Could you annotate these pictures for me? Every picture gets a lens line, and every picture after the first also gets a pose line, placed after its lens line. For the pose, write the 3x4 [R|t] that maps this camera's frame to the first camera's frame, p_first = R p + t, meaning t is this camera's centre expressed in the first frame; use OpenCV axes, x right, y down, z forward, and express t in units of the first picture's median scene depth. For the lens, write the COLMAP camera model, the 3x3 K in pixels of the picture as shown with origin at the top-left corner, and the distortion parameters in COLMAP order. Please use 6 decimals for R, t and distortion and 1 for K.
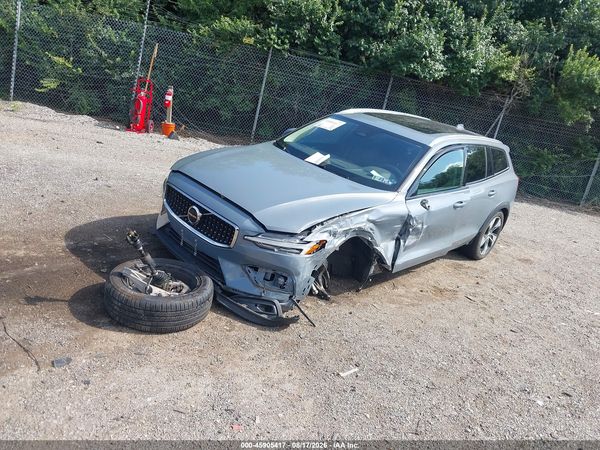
lens RADIAL K [[490.8, 0, 300.1], [0, 490.8, 192.2], [0, 0, 1]] dist [-0.001733, 0.003963]
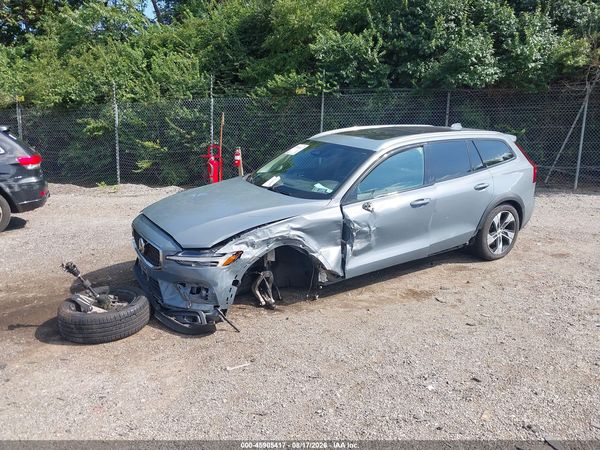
lens RADIAL K [[488.9, 0, 288.7], [0, 488.9, 188.7], [0, 0, 1]] dist [0.002987, -0.008950]
pose [[0.939470, -0.174608, -0.294802, 0.285427], [0.141942, 0.981439, -0.128957, 0.066858], [0.311847, 0.079307, 0.946817, -0.004683]]
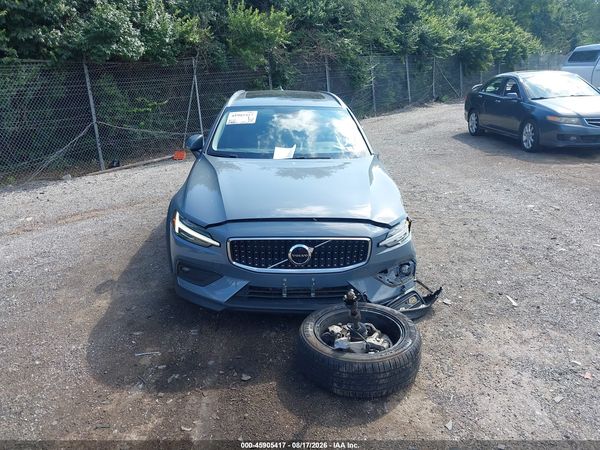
lens RADIAL K [[488.9, 0, 288.7], [0, 488.9, 188.7], [0, 0, 1]] dist [0.002987, -0.008950]
pose [[0.672566, -0.383148, 0.633129, -0.427369], [0.346461, 0.919010, 0.188111, -0.132708], [-0.653926, 0.092837, 0.750841, 0.221430]]
